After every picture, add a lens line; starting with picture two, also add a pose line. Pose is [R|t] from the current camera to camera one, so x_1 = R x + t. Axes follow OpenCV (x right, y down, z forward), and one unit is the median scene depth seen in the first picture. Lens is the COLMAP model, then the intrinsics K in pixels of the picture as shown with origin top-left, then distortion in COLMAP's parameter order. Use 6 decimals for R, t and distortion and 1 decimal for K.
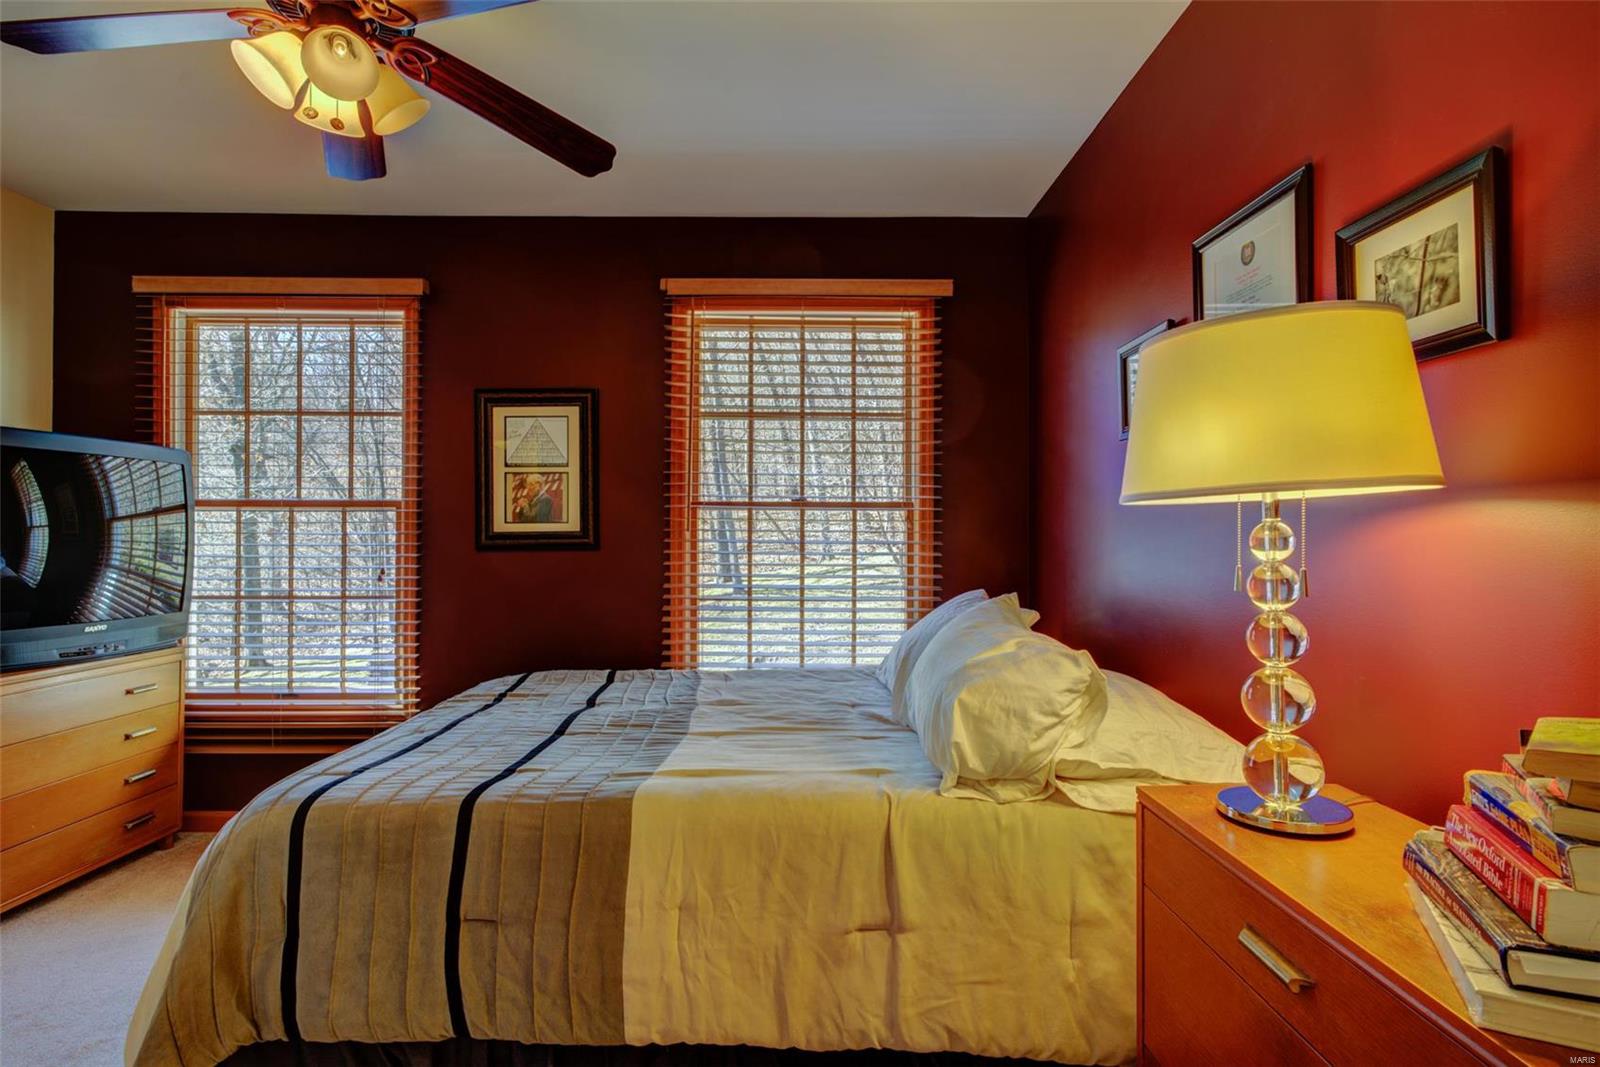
lens RADIAL K [[822.0, 0, 795.8], [0, 822.0, 536.4], [0, 0, 1]] dist [0.022015, 0.000100]
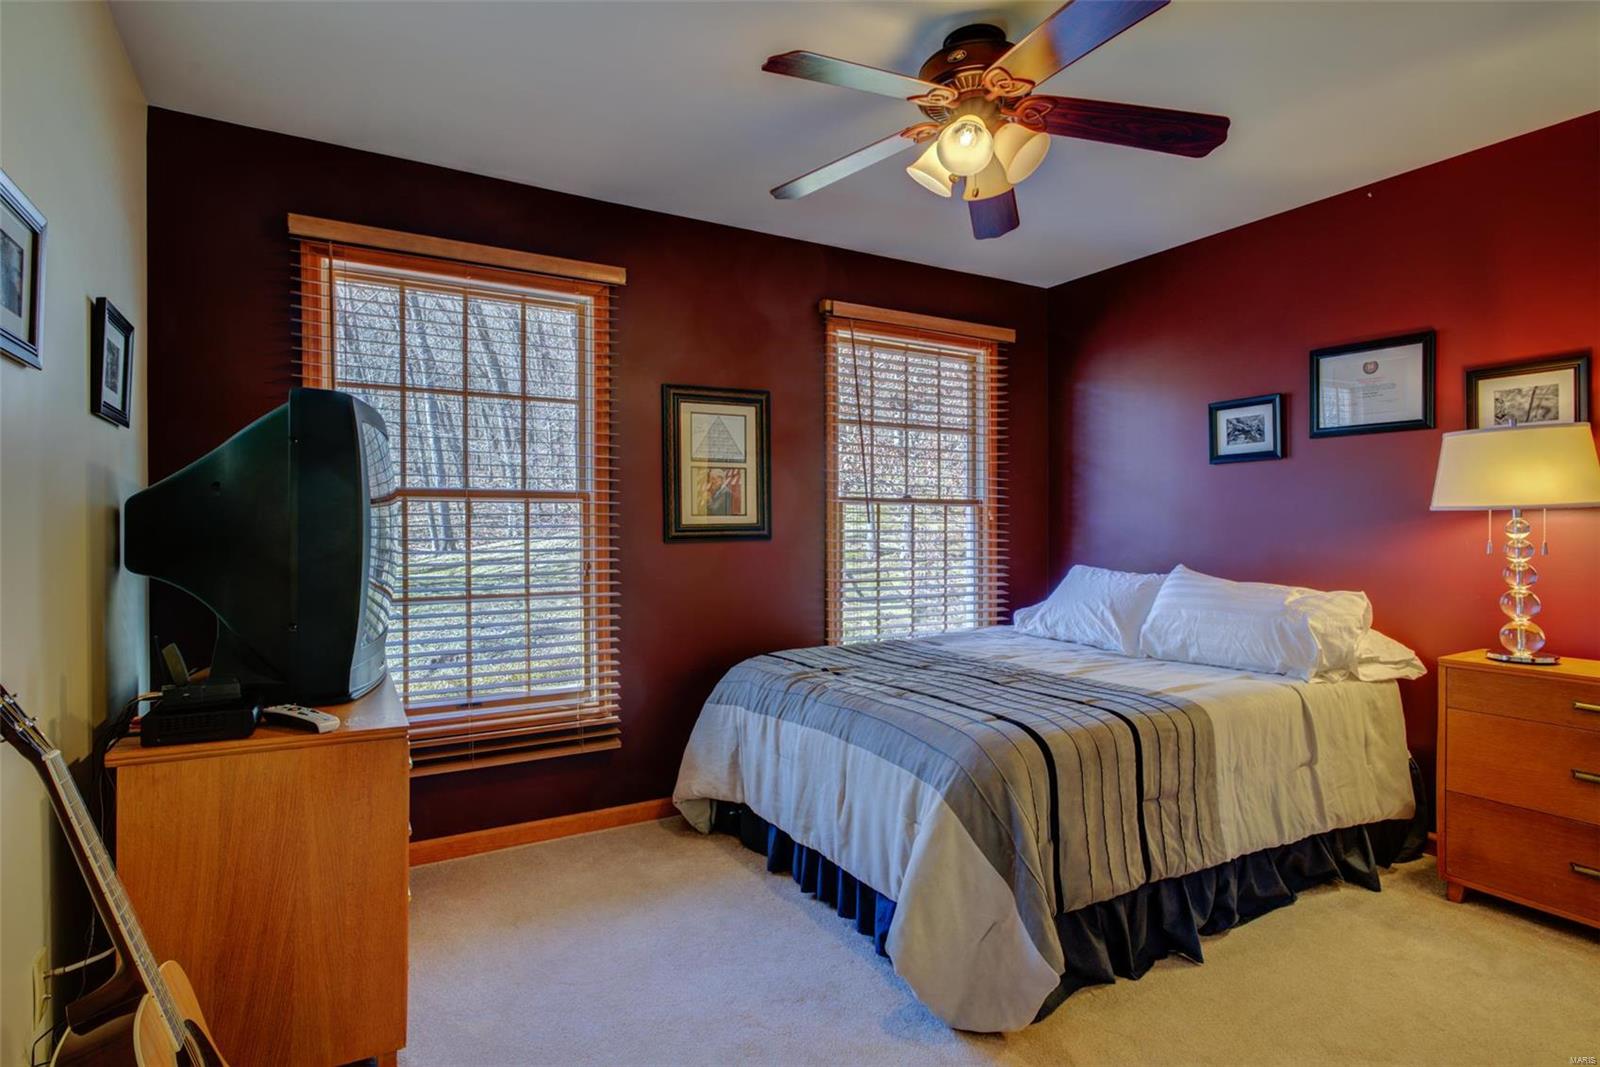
lens RADIAL K [[824.0, 0, 800.0], [0, 824.0, 533.5], [0, 0, 1]] dist [0.017890, -0.000538]
pose [[0.862586, -0.008831, 0.505834, -0.758532], [0.003676, 0.999931, 0.011190, -0.004568], [-0.505898, -0.007793, 0.862558, 0.039017]]
